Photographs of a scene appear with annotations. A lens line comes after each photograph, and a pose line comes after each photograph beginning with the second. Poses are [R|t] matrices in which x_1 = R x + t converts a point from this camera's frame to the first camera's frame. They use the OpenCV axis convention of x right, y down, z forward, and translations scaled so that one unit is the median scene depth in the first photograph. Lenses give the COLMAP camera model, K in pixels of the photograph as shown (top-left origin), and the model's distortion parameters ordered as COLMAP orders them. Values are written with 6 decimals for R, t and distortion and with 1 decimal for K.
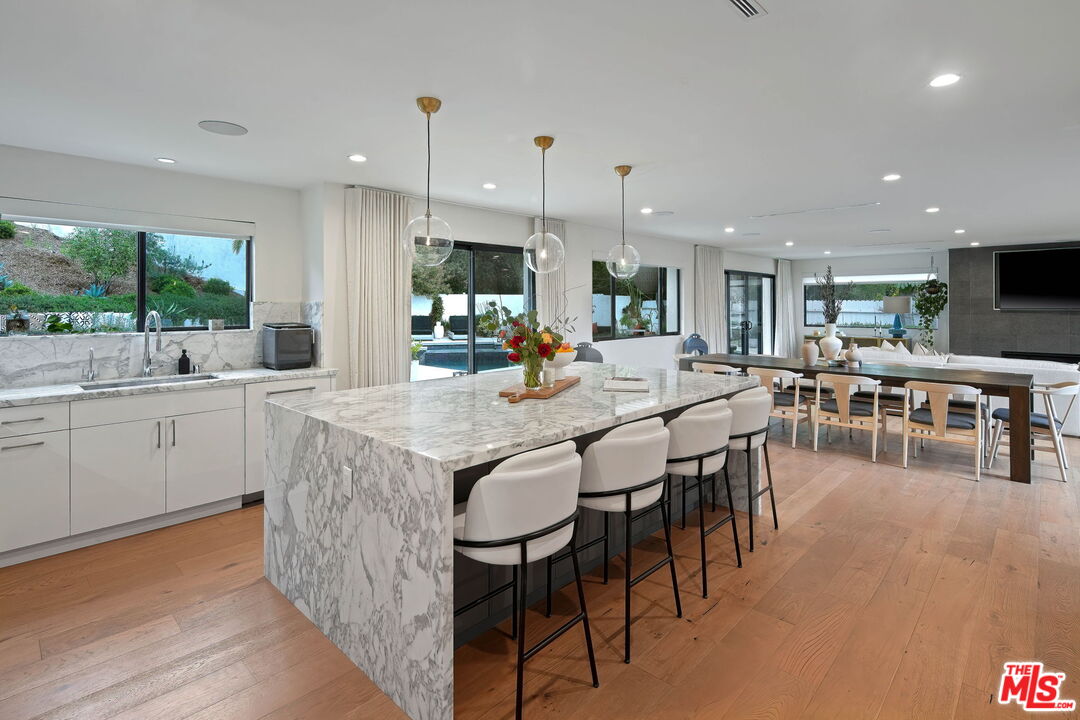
lens RADIAL K [[528.8, 0, 553.1], [0, 528.8, 307.0], [0, 0, 1]] dist [0.008616, -0.003056]
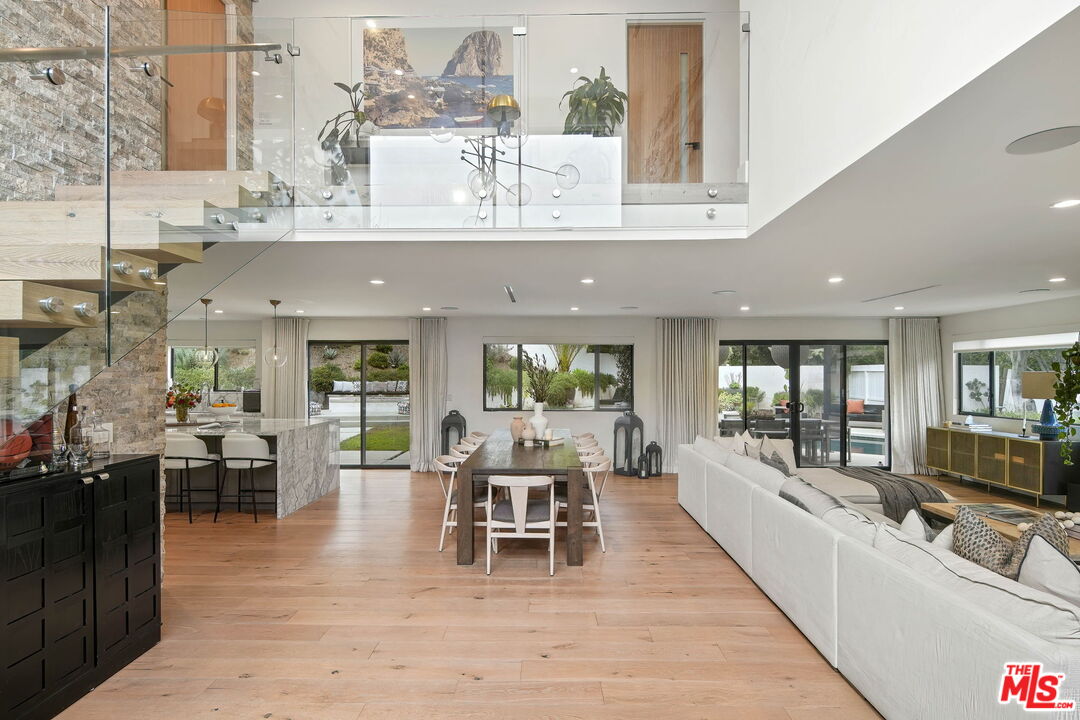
lens RADIAL K [[528.8, 0, 538.3], [0, 528.8, 374.2], [0, 0, 1]] dist [0.008616, -0.003056]
pose [[0.682066, 0.001657, -0.731289, 1.075617], [-0.004171, 0.999990, -0.001624, -0.019160], [0.731279, 0.004158, 0.682066, 0.254813]]
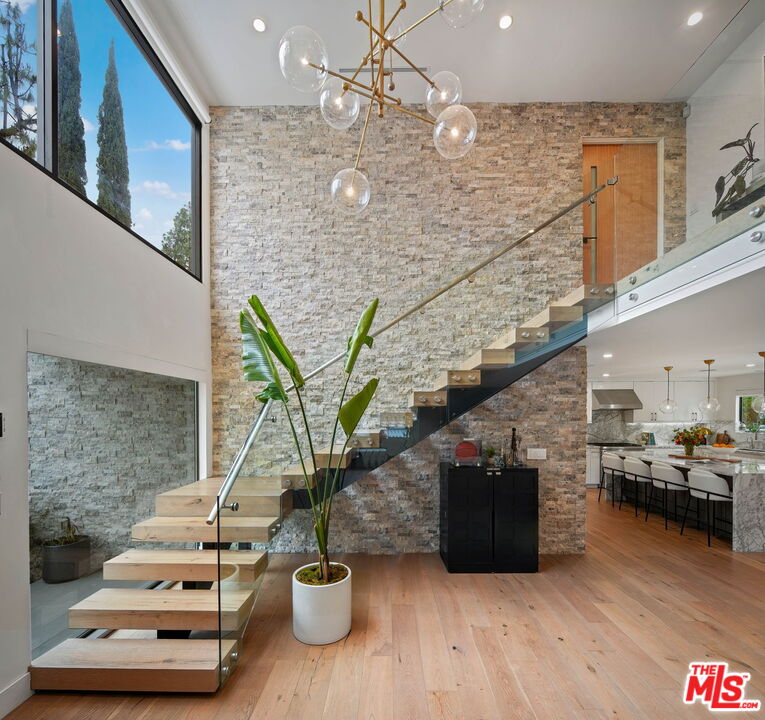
lens RADIAL K [[372.0, 0, 381.7], [0, 372.0, 419.0], [0, 0, 1]] dist [0.001968, -0.001292]
pose [[-0.730396, 0.012207, -0.682915, 1.084349], [0.002170, 0.999877, 0.015552, -0.035136], [0.683021, 0.009878, -0.730332, 0.579190]]
